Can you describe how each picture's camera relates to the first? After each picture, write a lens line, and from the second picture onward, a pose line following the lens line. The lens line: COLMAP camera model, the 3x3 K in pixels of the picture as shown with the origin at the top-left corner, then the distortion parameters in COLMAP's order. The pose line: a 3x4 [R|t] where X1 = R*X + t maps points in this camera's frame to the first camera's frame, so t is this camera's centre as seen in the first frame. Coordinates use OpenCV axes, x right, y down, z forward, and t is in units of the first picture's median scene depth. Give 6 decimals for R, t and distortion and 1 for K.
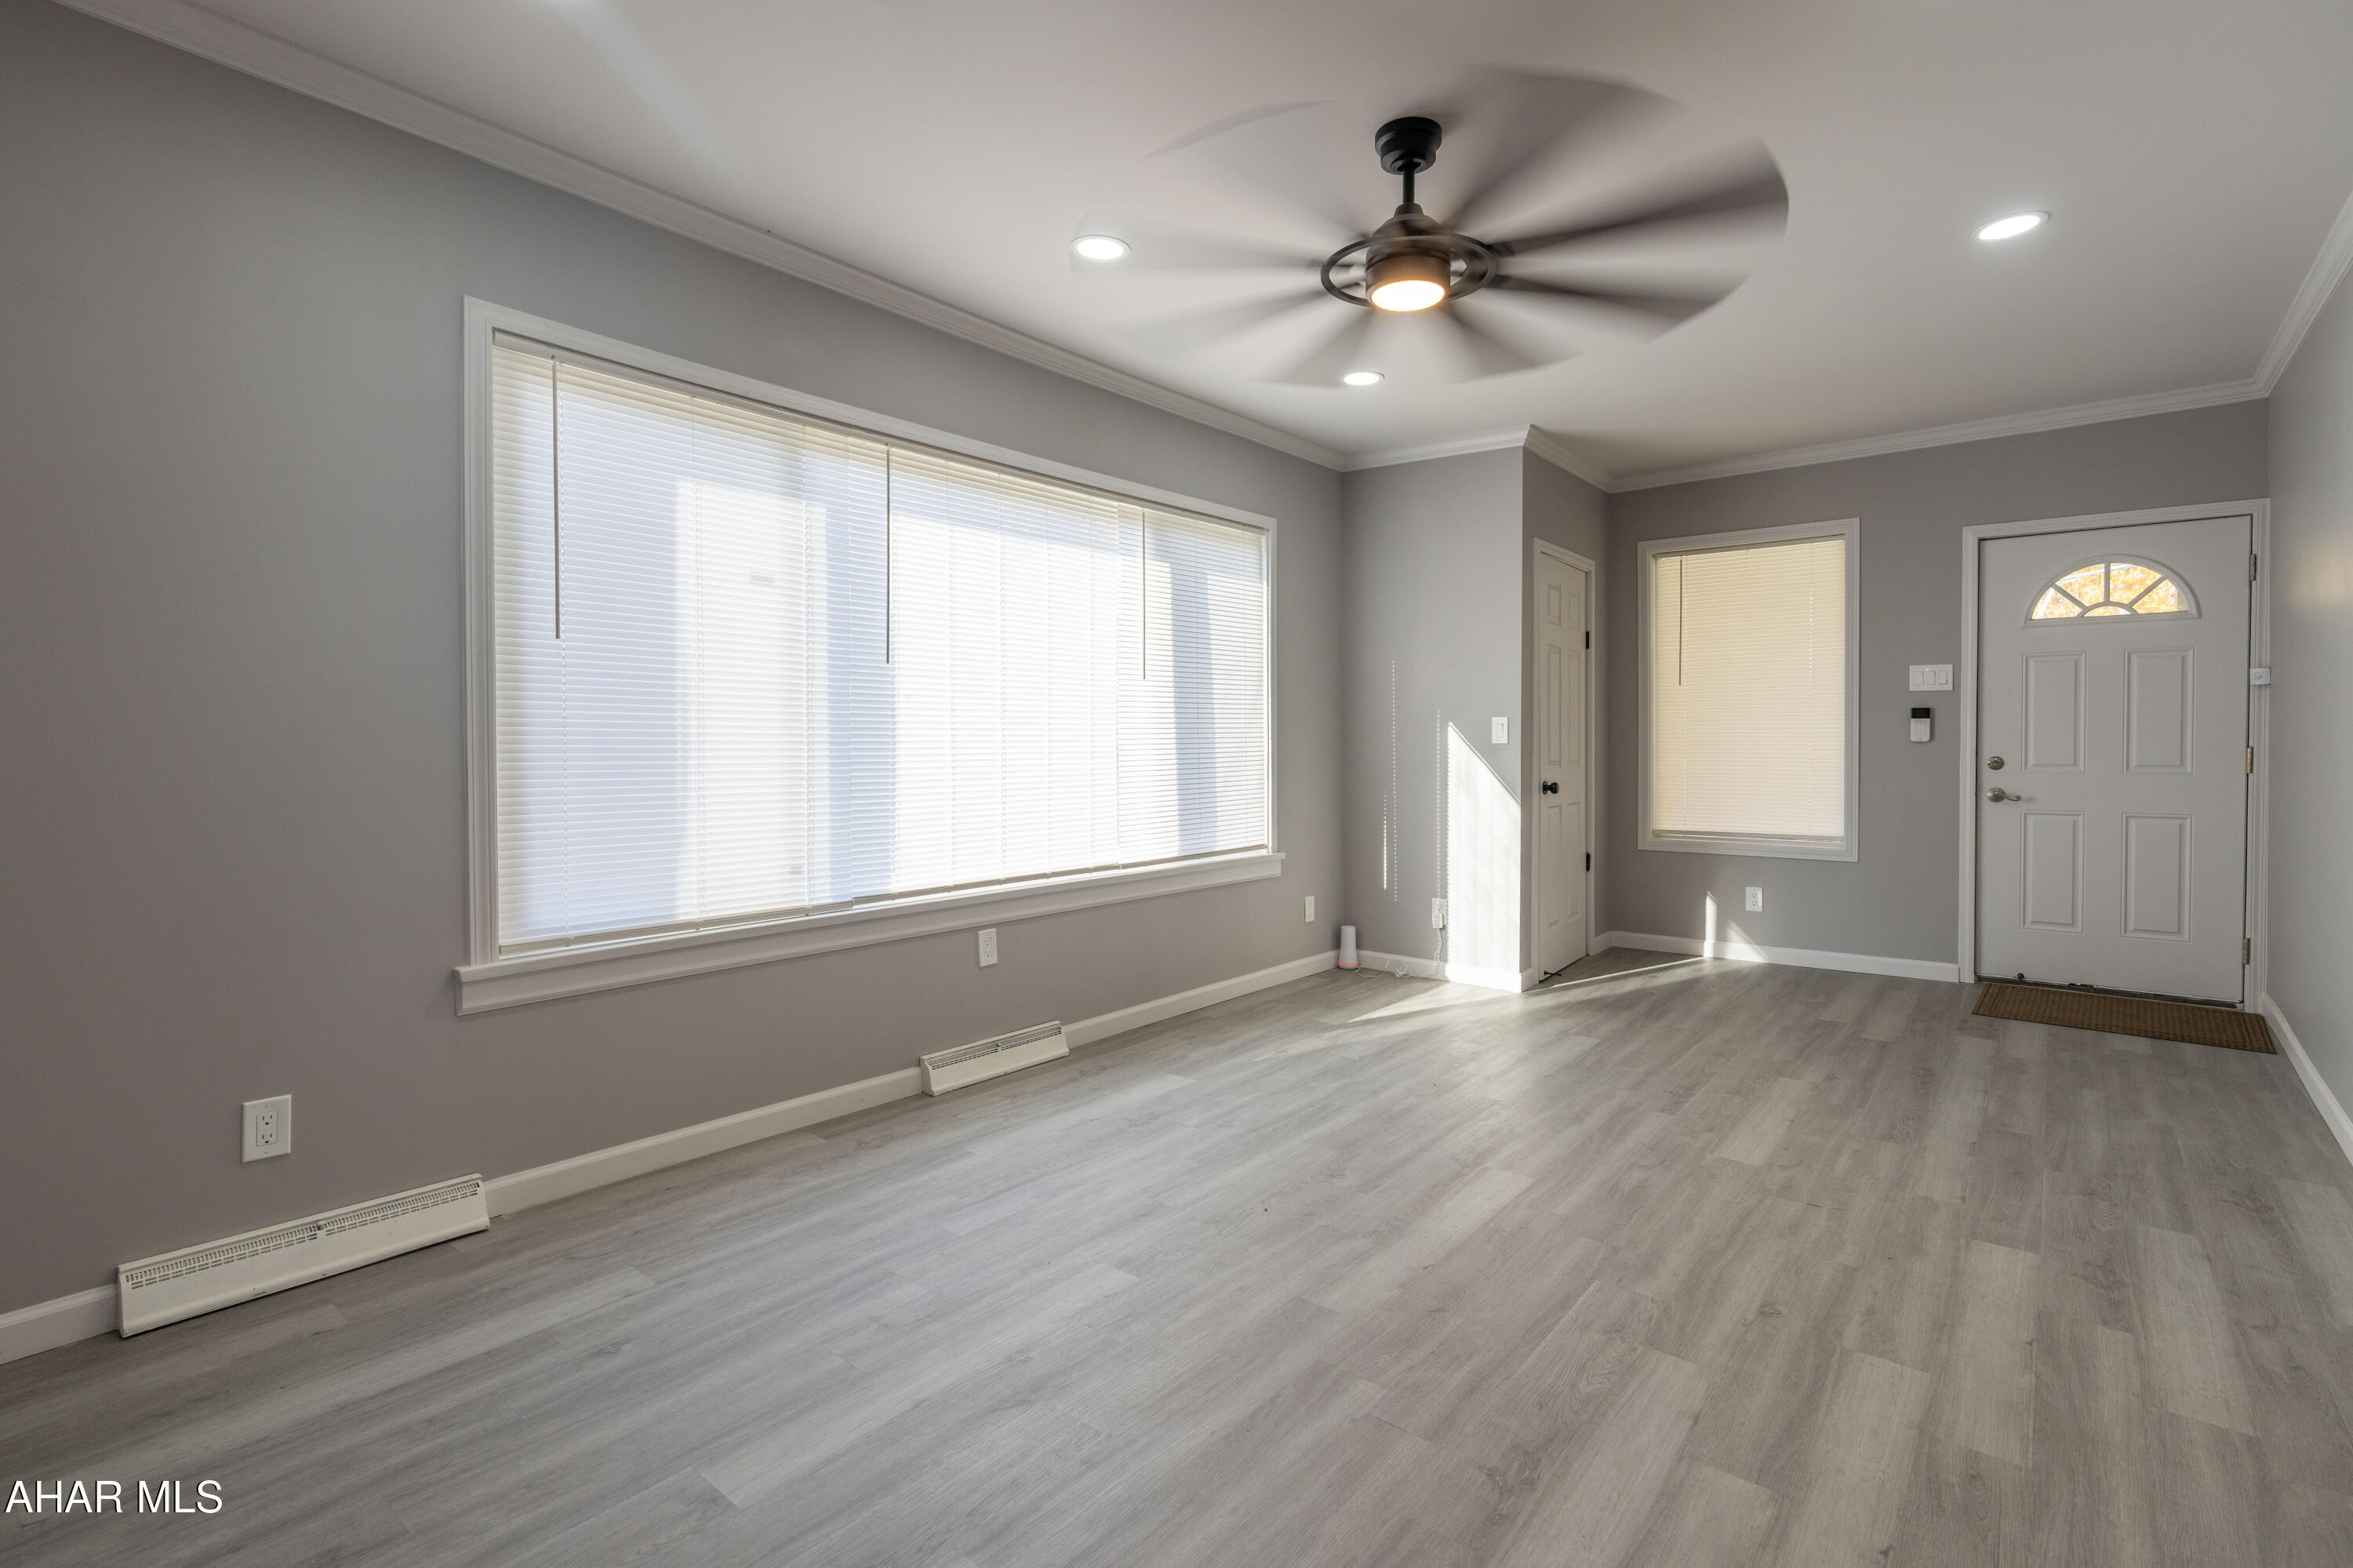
lens RADIAL K [[1077.1, 0, 1166.2], [0, 1077.1, 748.2], [0, 0, 1]] dist [-0.000811, 0.000467]
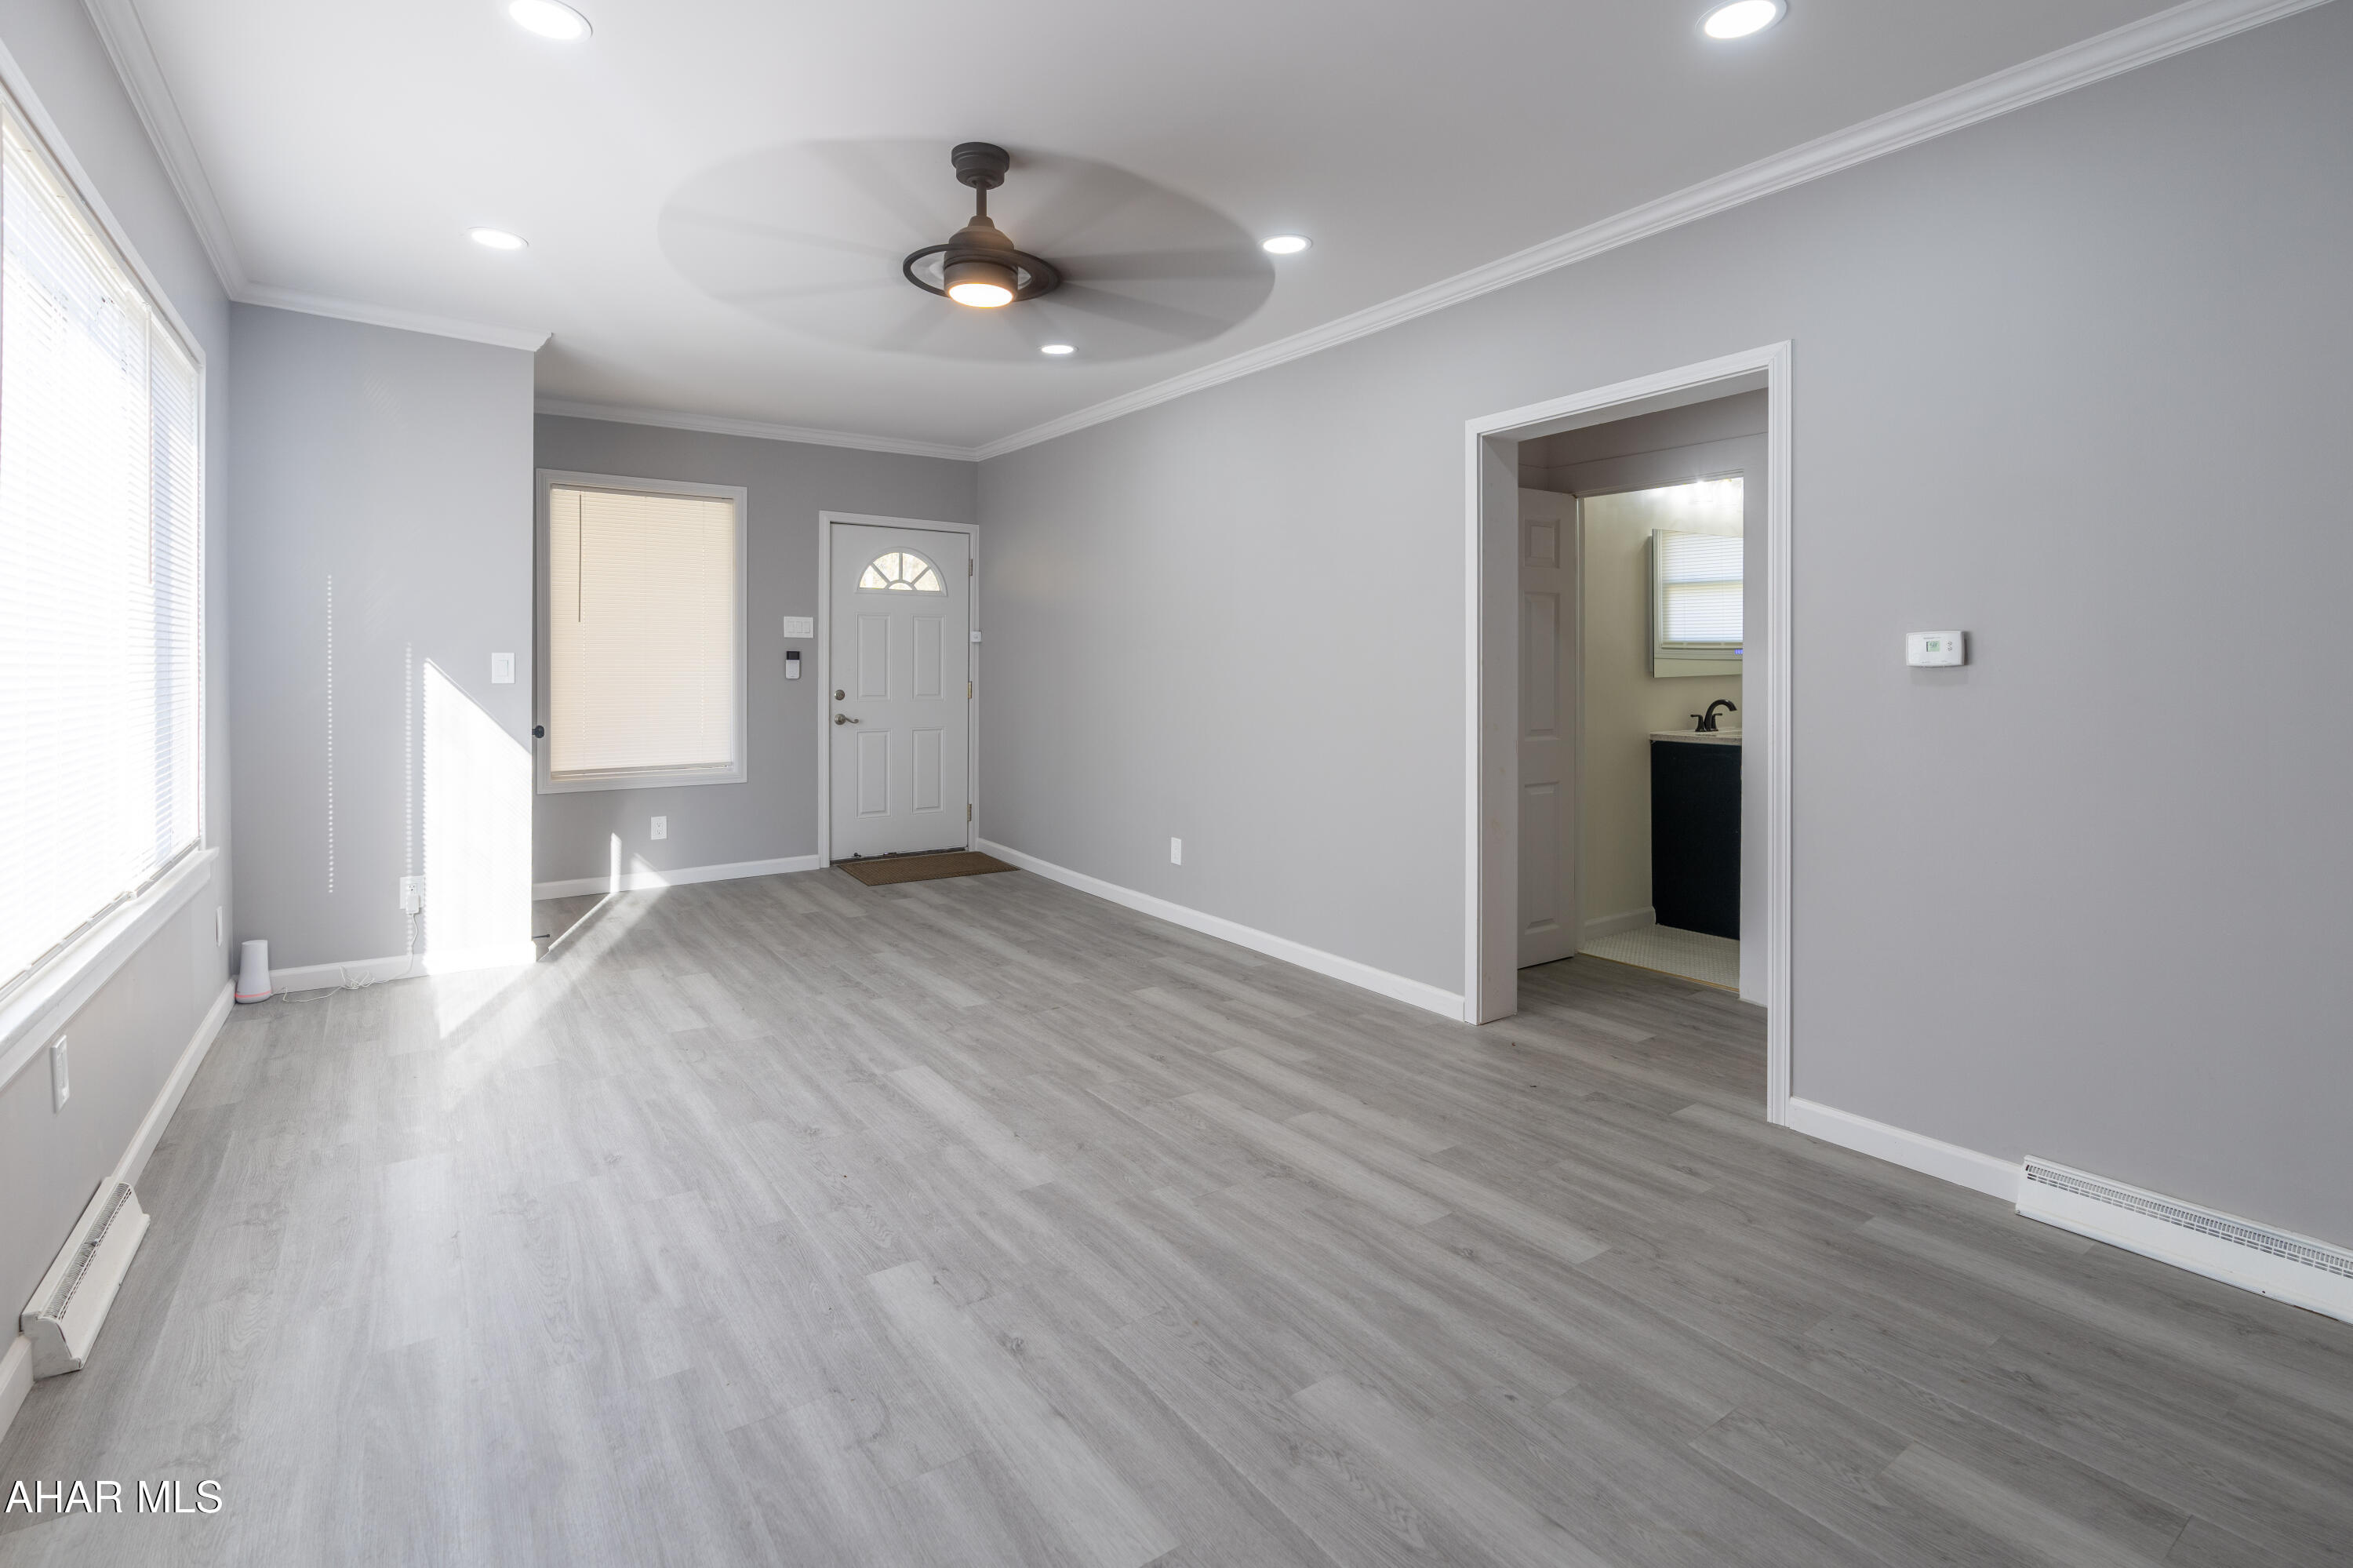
lens RADIAL K [[1089.6, 0, 1201.3], [0, 1089.6, 667.2], [0, 0, 1]] dist [0.000338, 0.000499]
pose [[0.274855, 0.006015, 0.961467, -0.395308], [0.005927, 0.999951, -0.007951, -0.007179], [-0.961467, 0.007884, 0.274806, 0.224059]]
